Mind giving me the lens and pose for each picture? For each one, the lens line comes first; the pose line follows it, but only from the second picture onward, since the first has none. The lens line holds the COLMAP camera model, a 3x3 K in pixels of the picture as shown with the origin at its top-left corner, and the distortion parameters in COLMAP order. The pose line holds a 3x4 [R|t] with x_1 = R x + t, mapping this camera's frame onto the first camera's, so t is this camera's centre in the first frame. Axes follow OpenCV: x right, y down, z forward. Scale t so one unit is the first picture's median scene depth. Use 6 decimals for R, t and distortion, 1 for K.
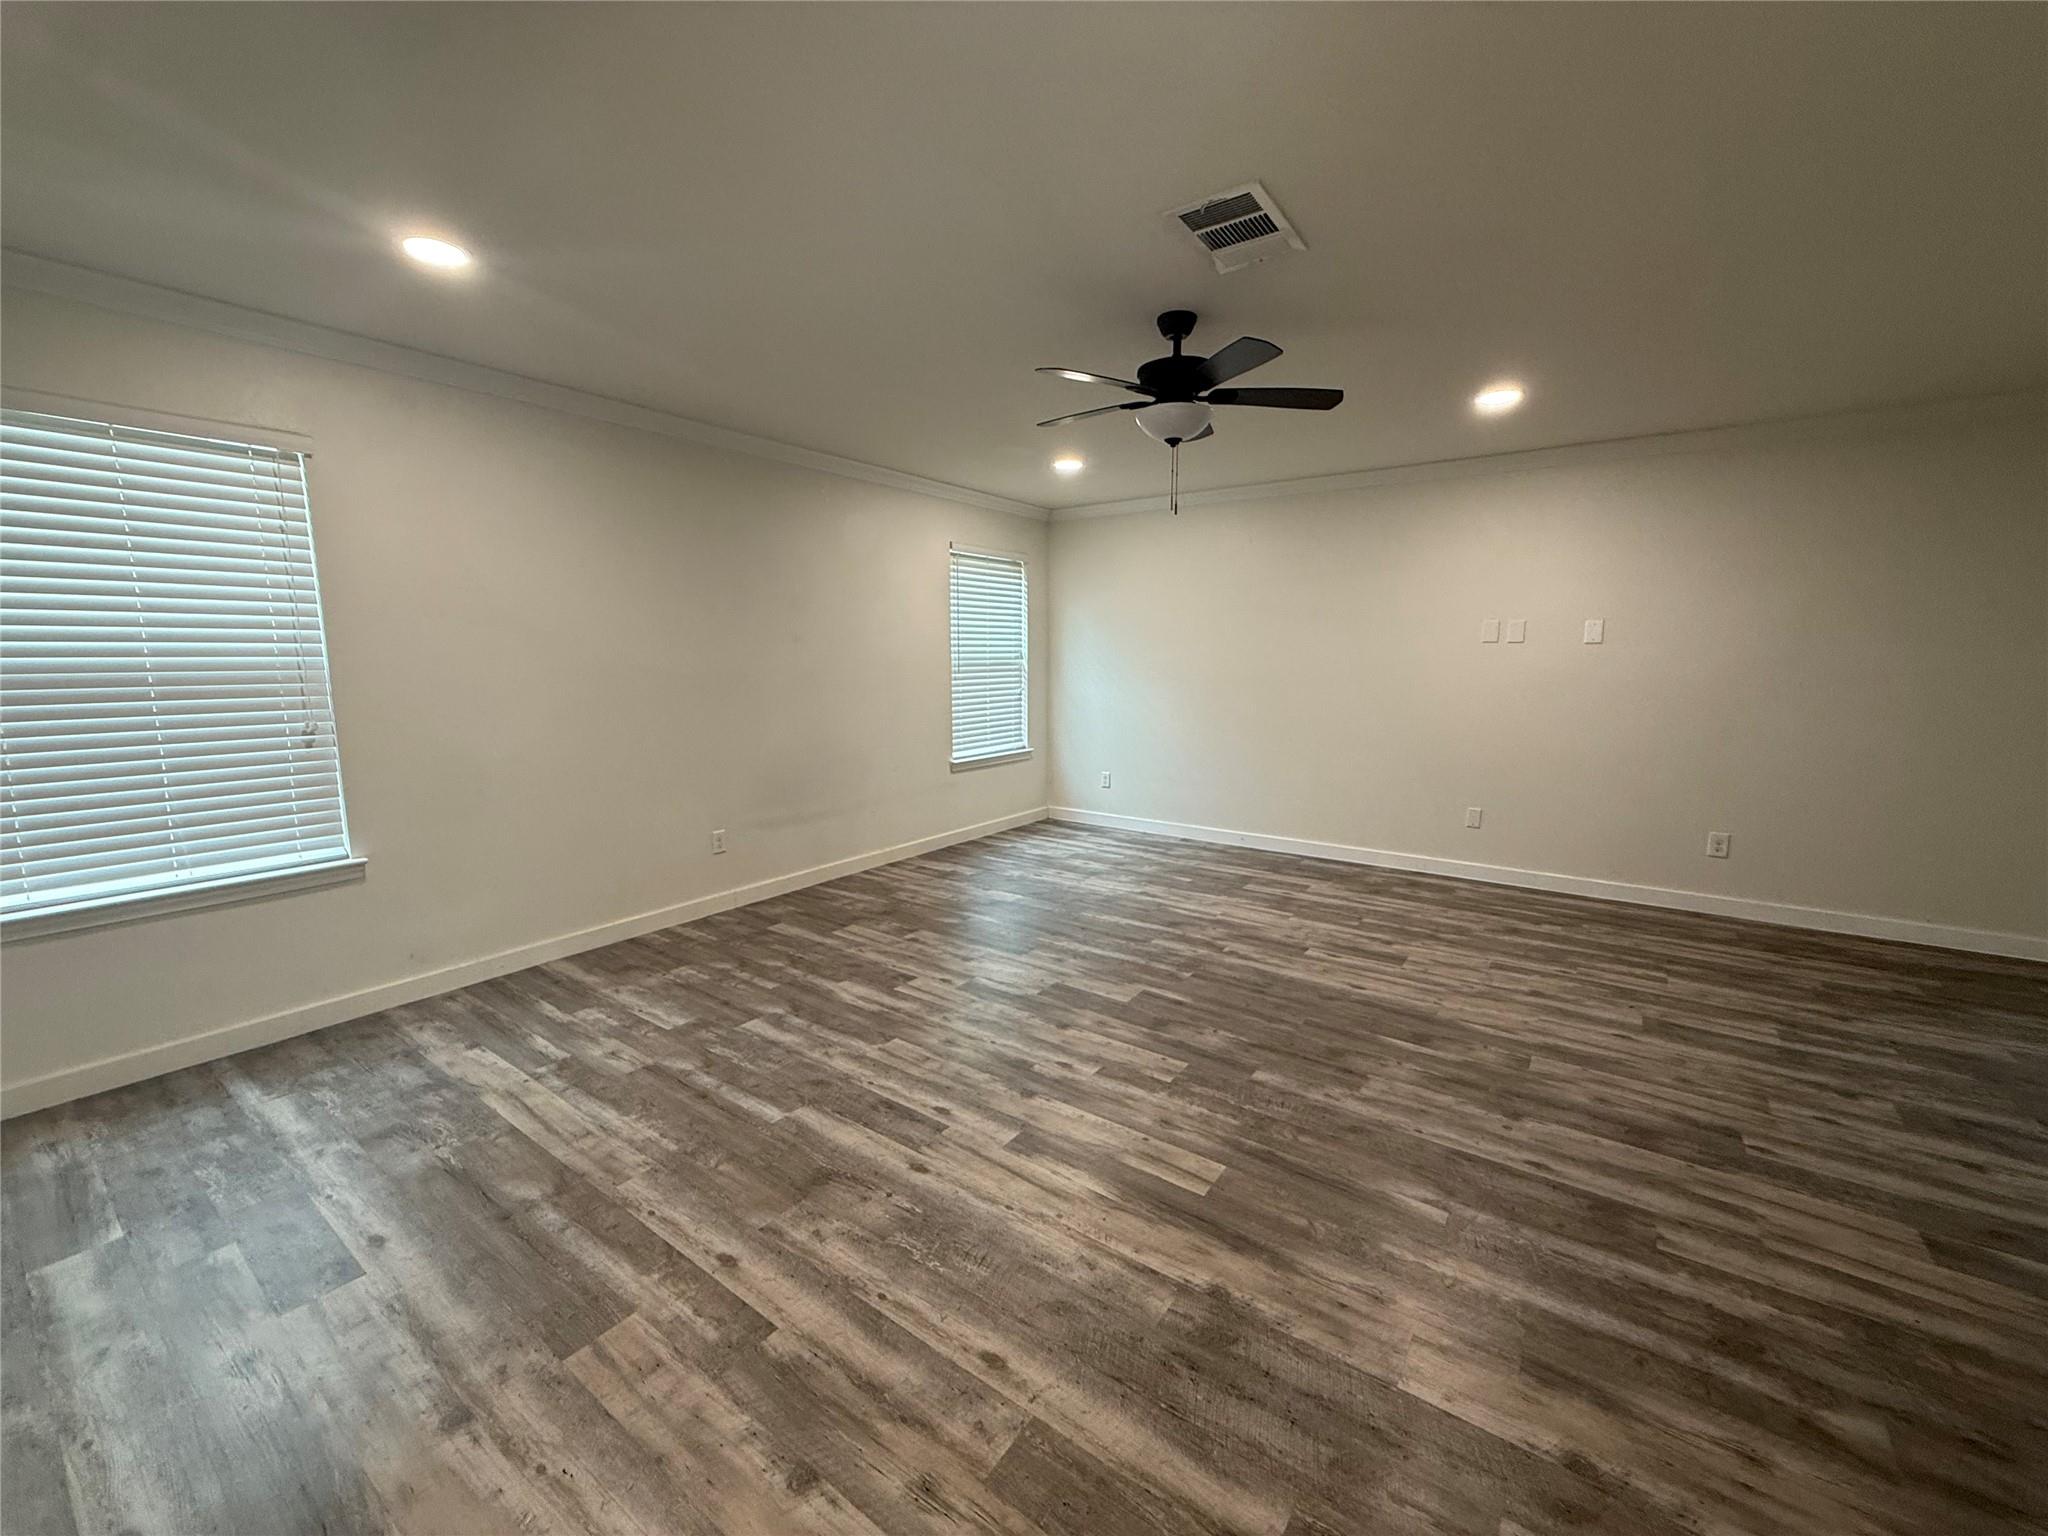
lens RADIAL K [[816.0, 0, 1014.9], [0, 816.0, 766.6], [0, 0, 1]] dist [0.000133, 0.000189]
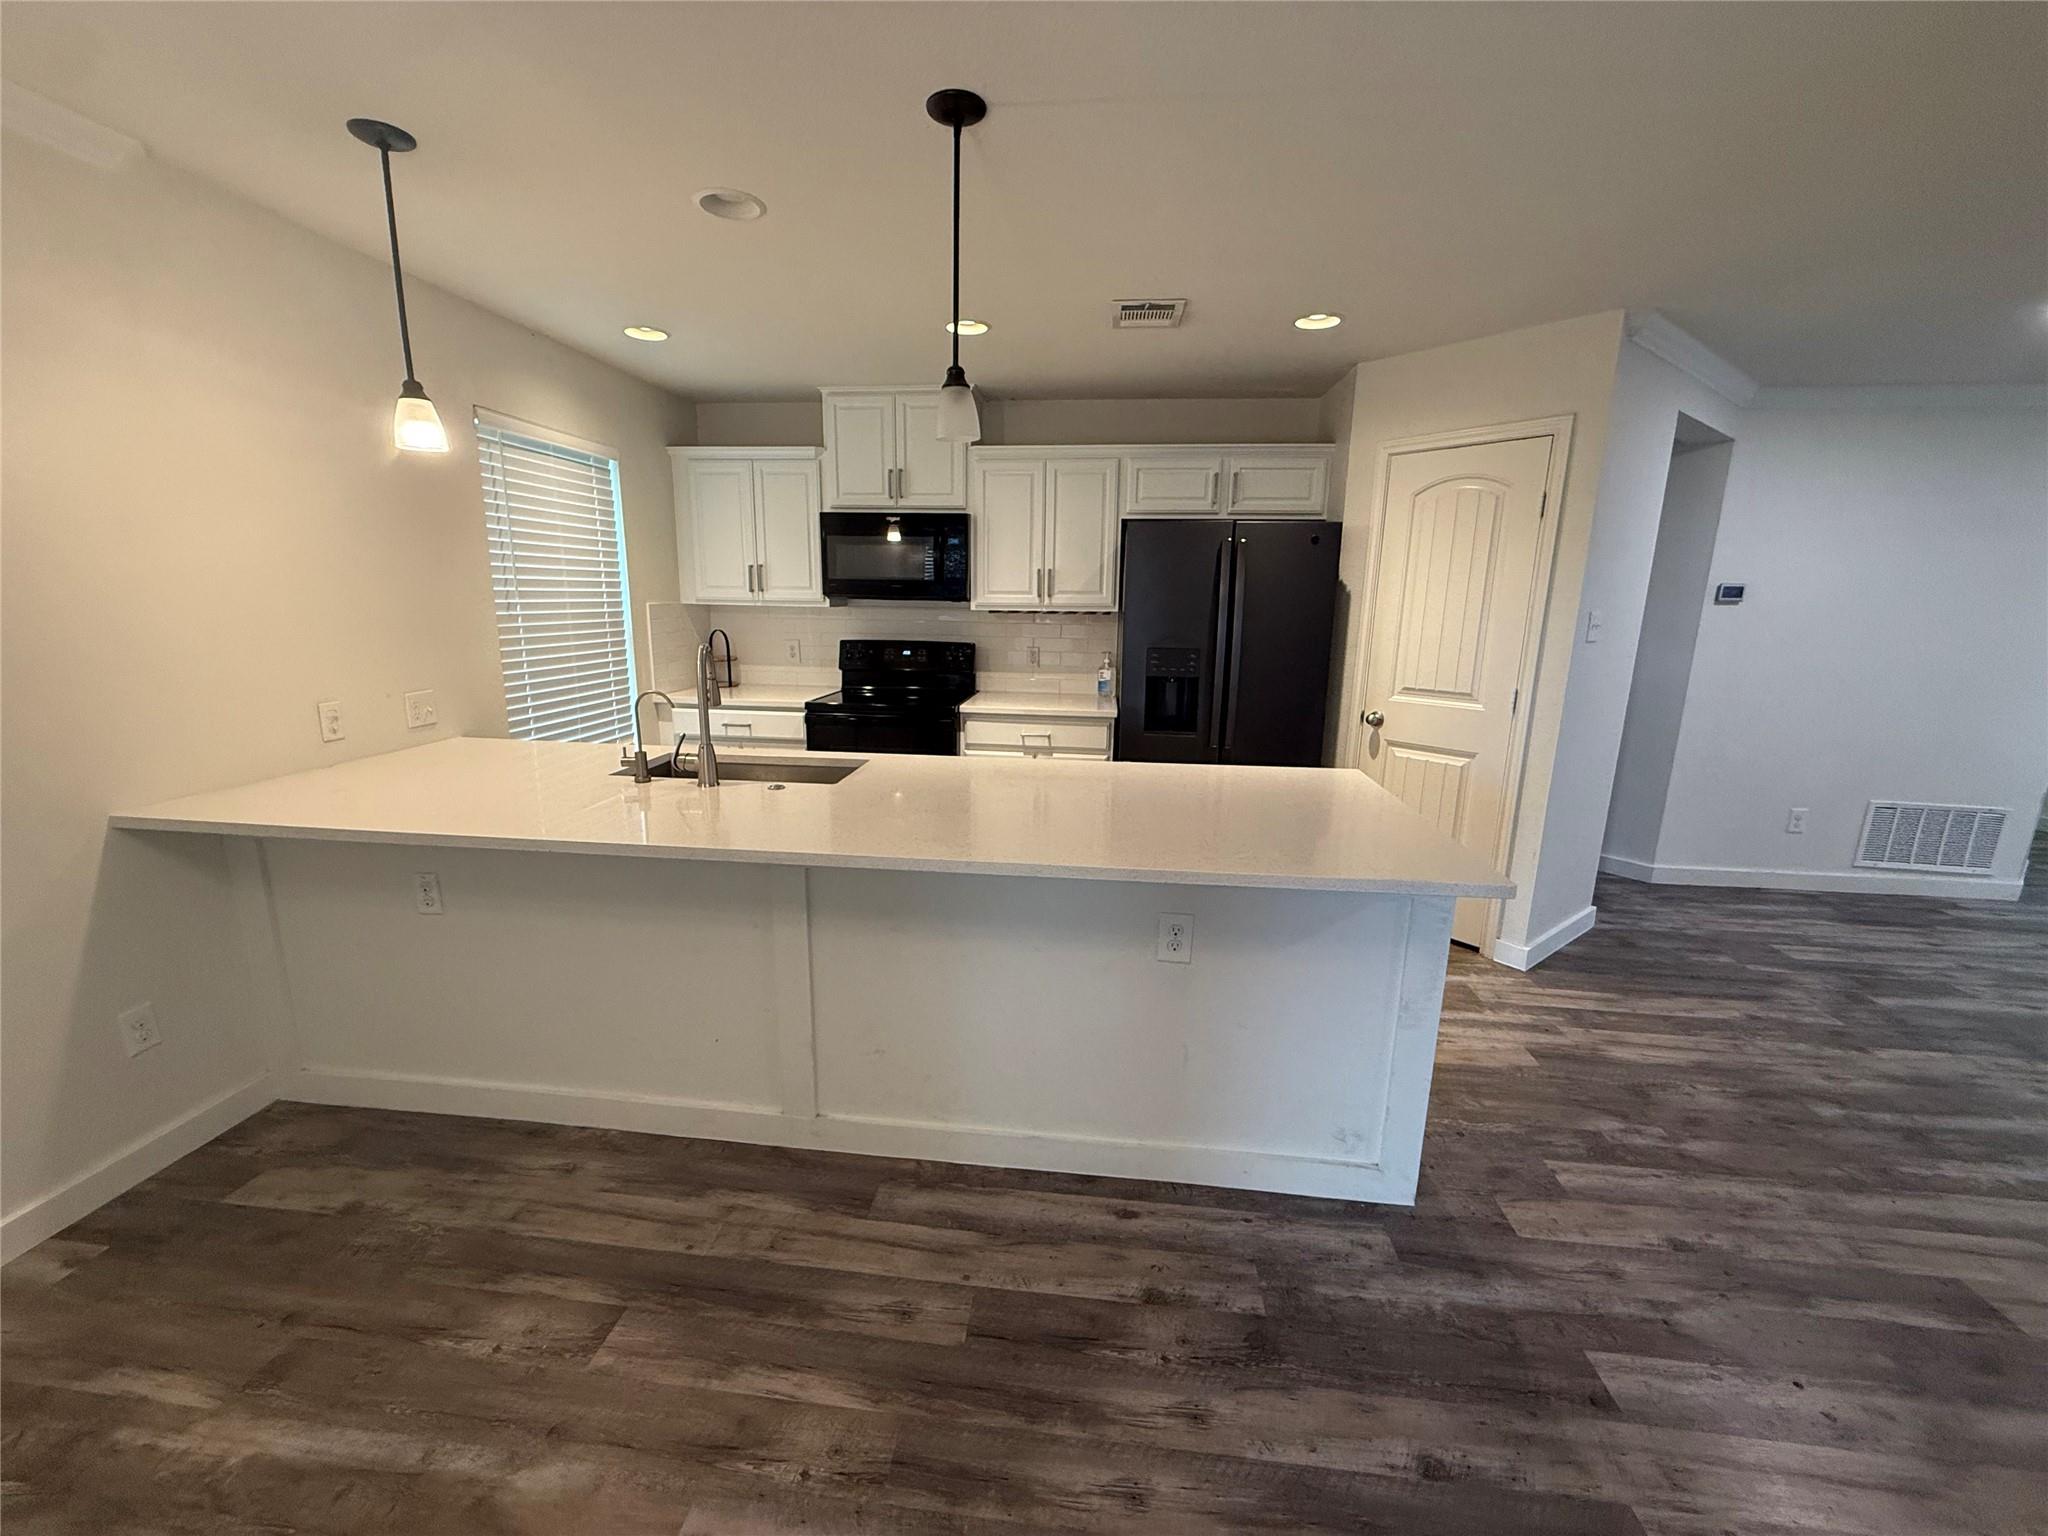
lens RADIAL K [[816.0, 0, 1017.0], [0, 816.0, 767.2], [0, 0, 1]] dist [0.000133, 0.000189]
pose [[-0.869182, 0.089161, -0.486388, 1.443801], [-0.084870, 0.942116, 0.324367, -0.112702], [0.487155, 0.323214, -0.811303, 0.593285]]
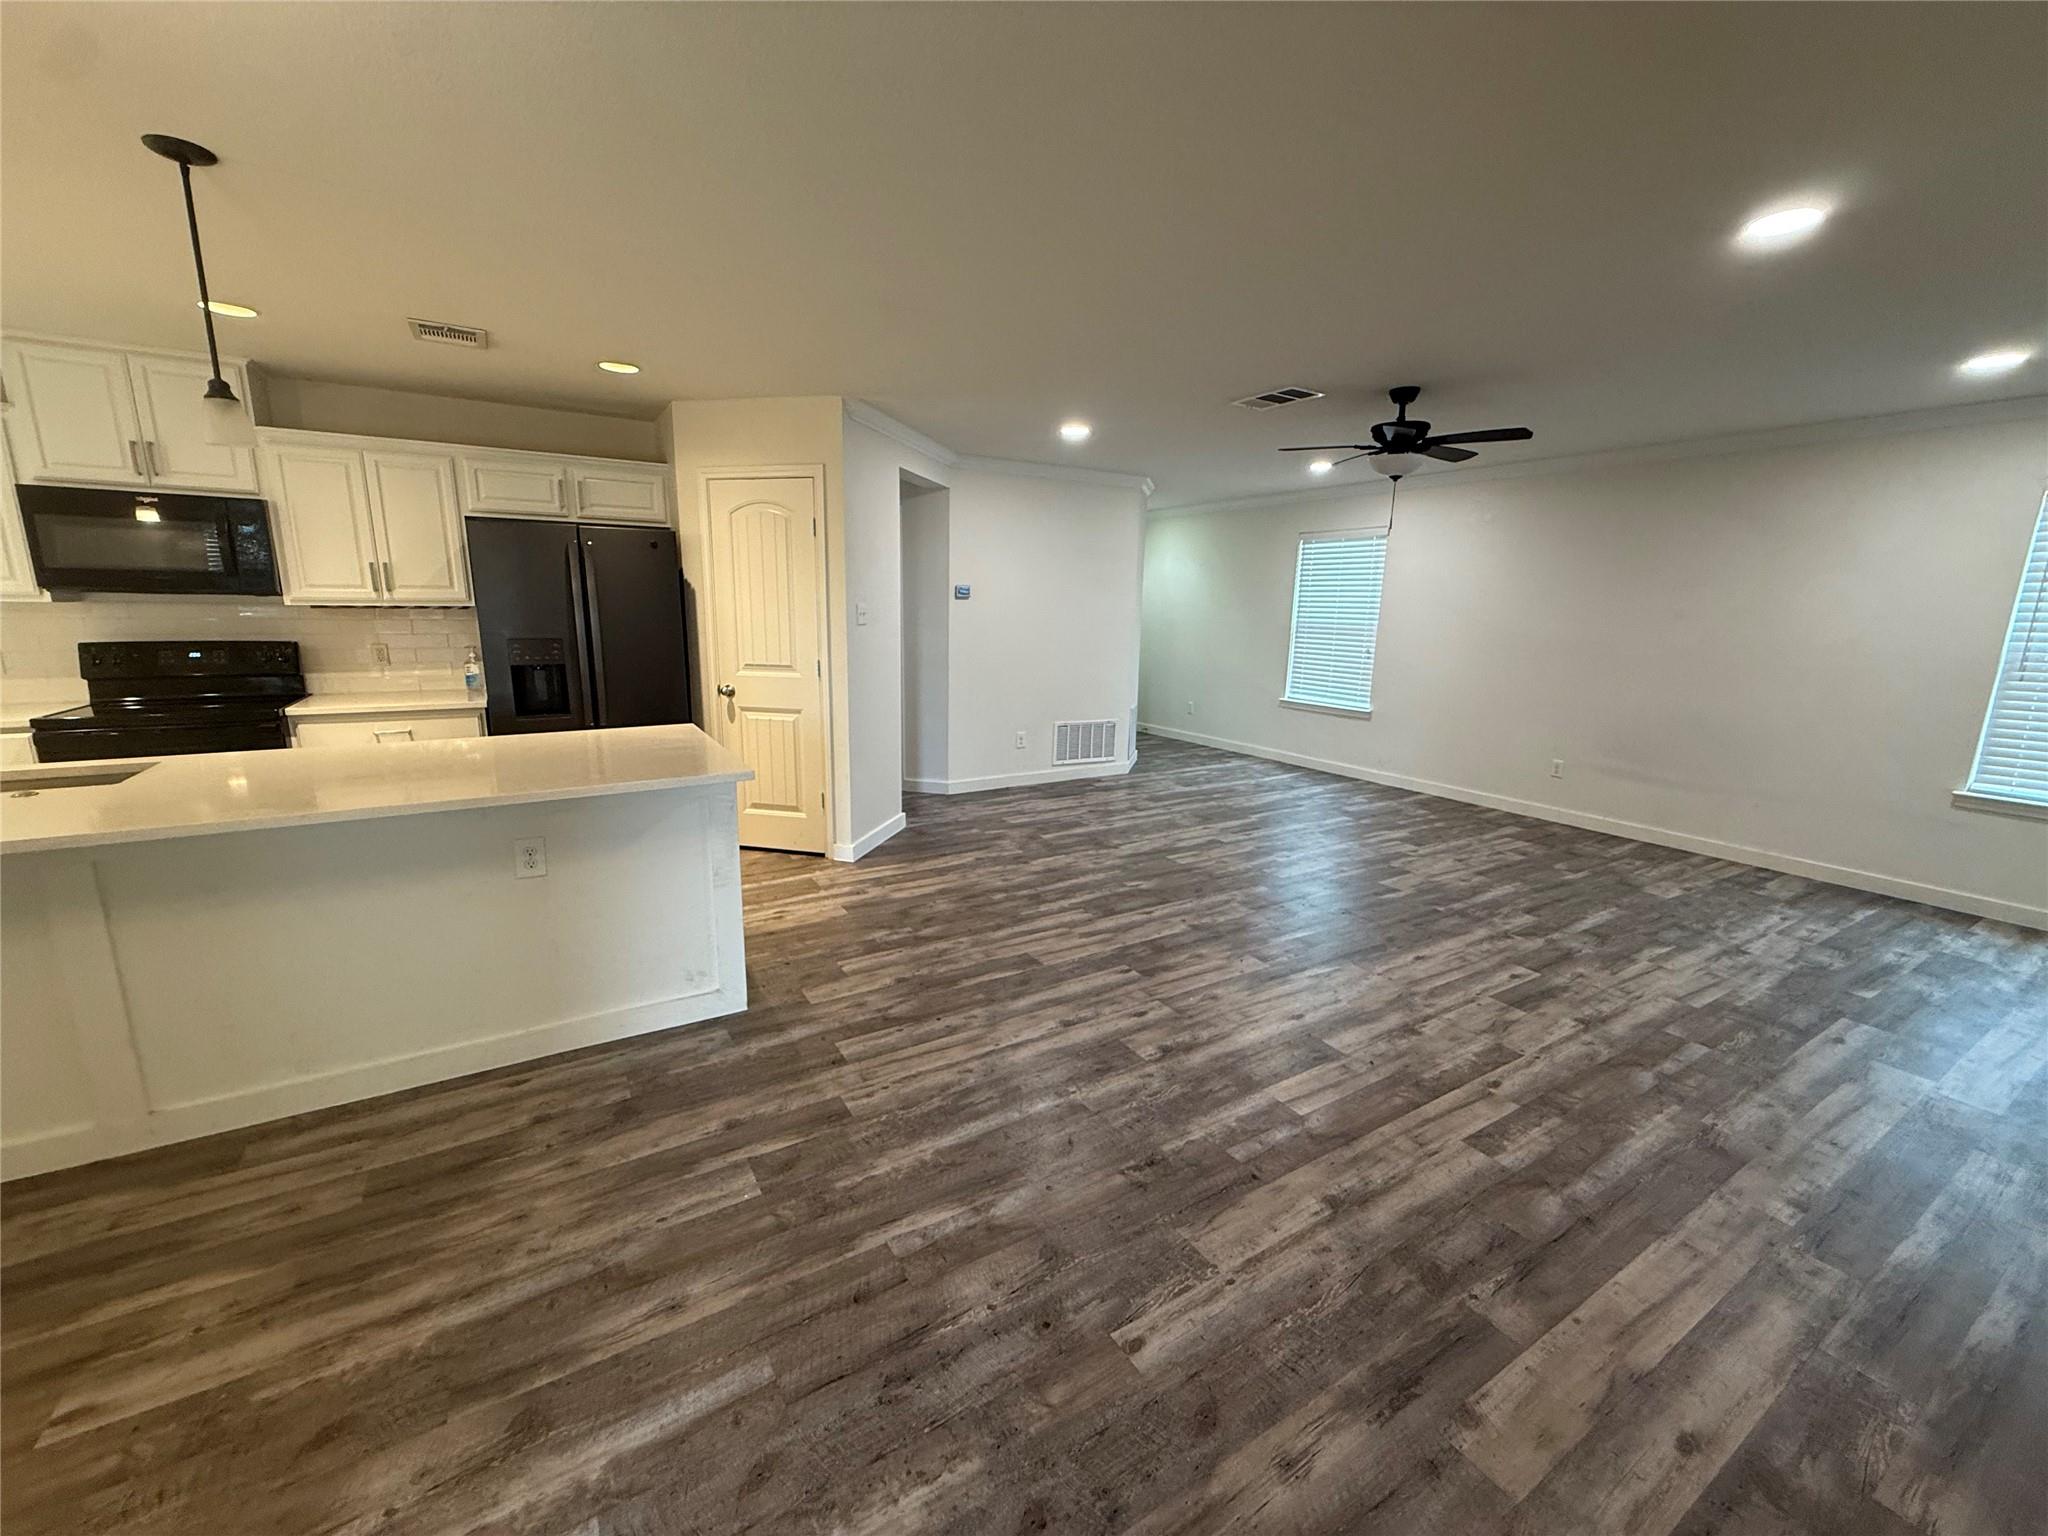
lens RADIAL K [[816.0, 0, 1016.7], [0, 816.0, 769.1], [0, 0, 1]] dist [0.000133, 0.000189]
pose [[-0.386194, 0.178246, -0.905032, 1.564214], [-0.146411, 0.956869, 0.250931, -0.147942], [0.910724, 0.229414, -0.343439, 0.865717]]
